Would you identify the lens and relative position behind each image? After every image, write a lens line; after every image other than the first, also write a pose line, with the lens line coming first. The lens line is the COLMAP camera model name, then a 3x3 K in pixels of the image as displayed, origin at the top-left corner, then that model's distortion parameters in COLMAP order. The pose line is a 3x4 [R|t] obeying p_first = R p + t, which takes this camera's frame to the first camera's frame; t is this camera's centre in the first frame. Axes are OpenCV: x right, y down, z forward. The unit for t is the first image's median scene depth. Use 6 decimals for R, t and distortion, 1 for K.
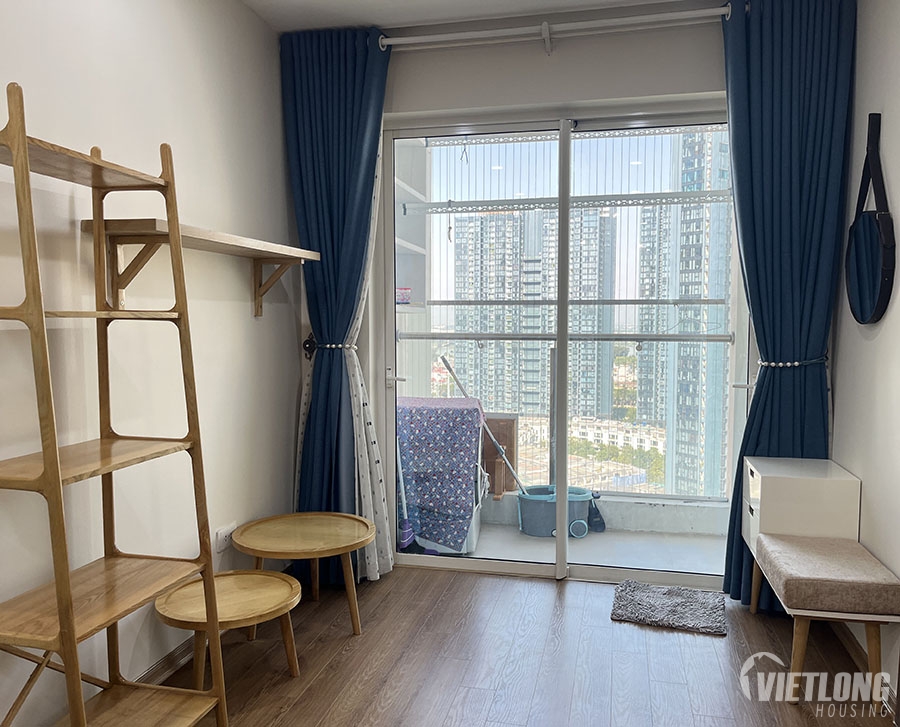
lens RADIAL K [[702.7, 0, 471.8], [0, 702.7, 359.4], [0, 0, 1]] dist [0.008854, -0.006340]
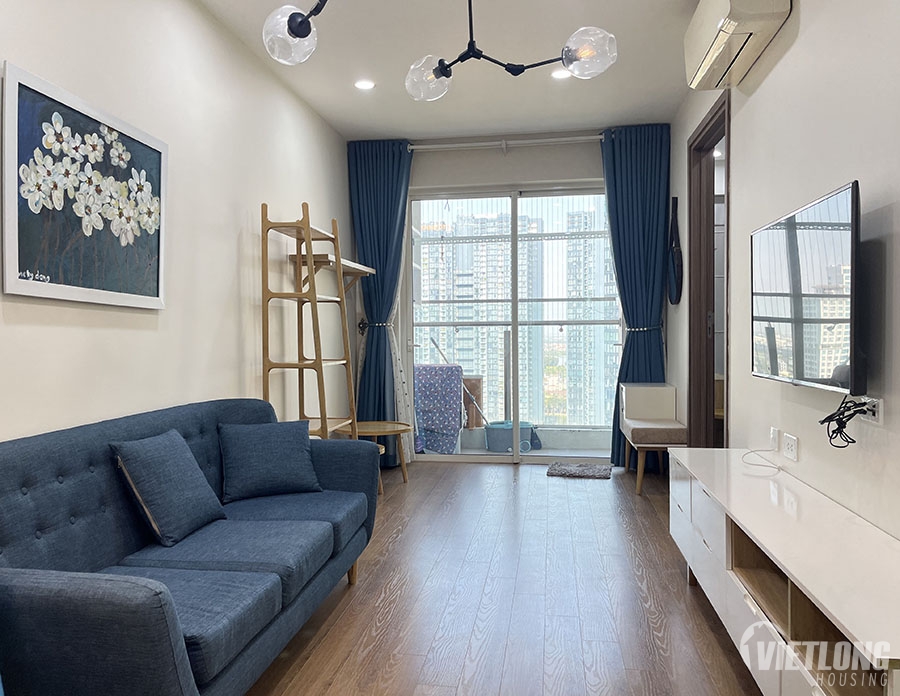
lens RADIAL K [[706.1, 0, 448.2], [0, 706.1, 346.0], [0, 0, 1]] dist [-0.007497, -0.000437]
pose [[0.997805, -0.012368, 0.065051, -0.137479], [0.014931, 0.999125, -0.039061, 0.095138], [-0.064511, 0.039946, 0.997117, -0.652458]]
